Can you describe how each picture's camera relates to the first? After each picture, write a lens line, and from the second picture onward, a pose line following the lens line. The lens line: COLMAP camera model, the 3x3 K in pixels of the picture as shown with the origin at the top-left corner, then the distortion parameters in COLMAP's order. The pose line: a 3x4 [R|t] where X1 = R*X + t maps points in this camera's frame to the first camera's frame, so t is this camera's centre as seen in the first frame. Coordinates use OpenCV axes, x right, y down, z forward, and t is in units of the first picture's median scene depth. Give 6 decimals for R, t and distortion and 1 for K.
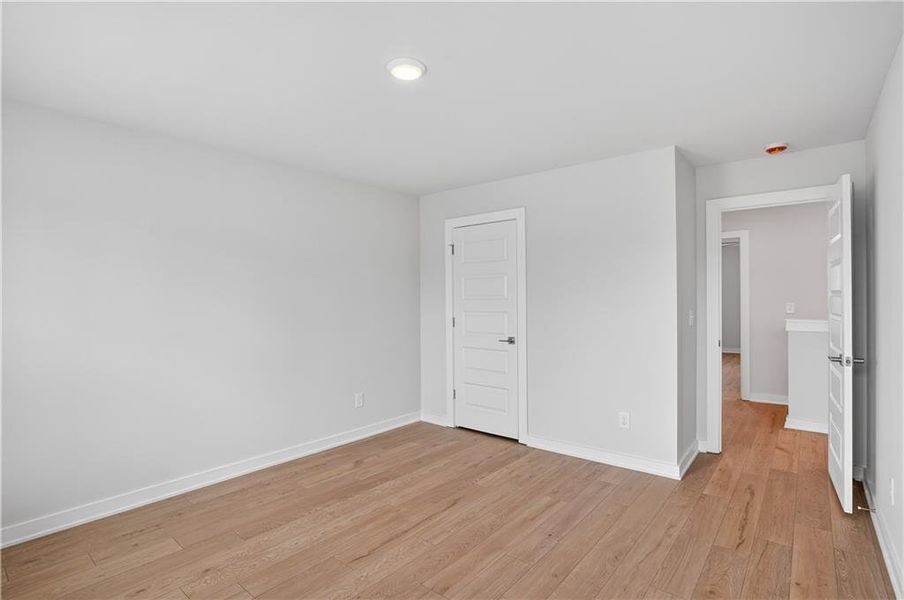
lens RADIAL K [[446.1, 0, 447.0], [0, 446.1, 300.3], [0, 0, 1]] dist [-0.079038, 0.036169]
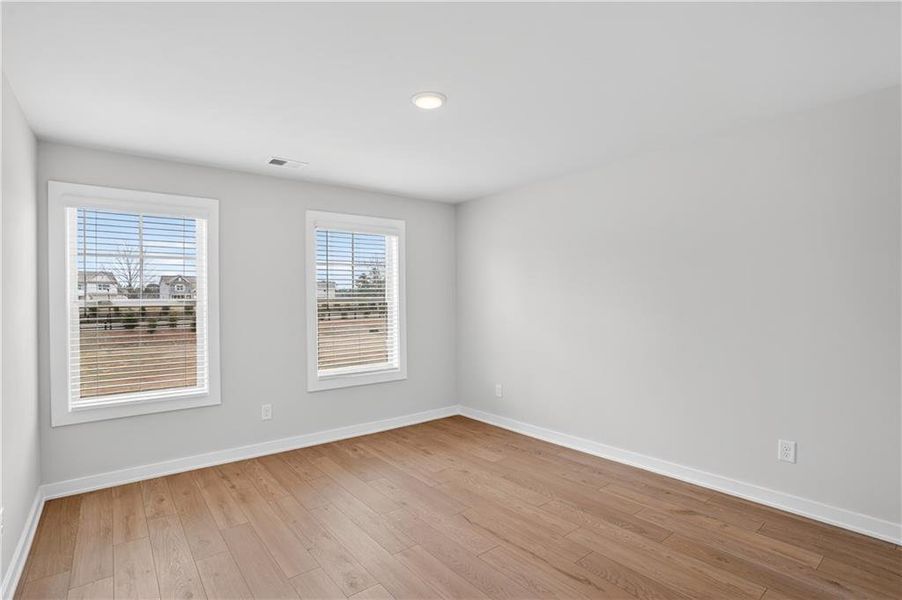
lens RADIAL K [[445.1, 0, 446.0], [0, 445.1, 300.3], [0, 0, 1]] dist [-0.079038, 0.036169]
pose [[-0.223004, 0.001736, -0.974816, 0.740102], [0.010205, 0.999948, -0.000553, 0.006167], [0.974764, -0.010071, -0.223011, 0.942799]]
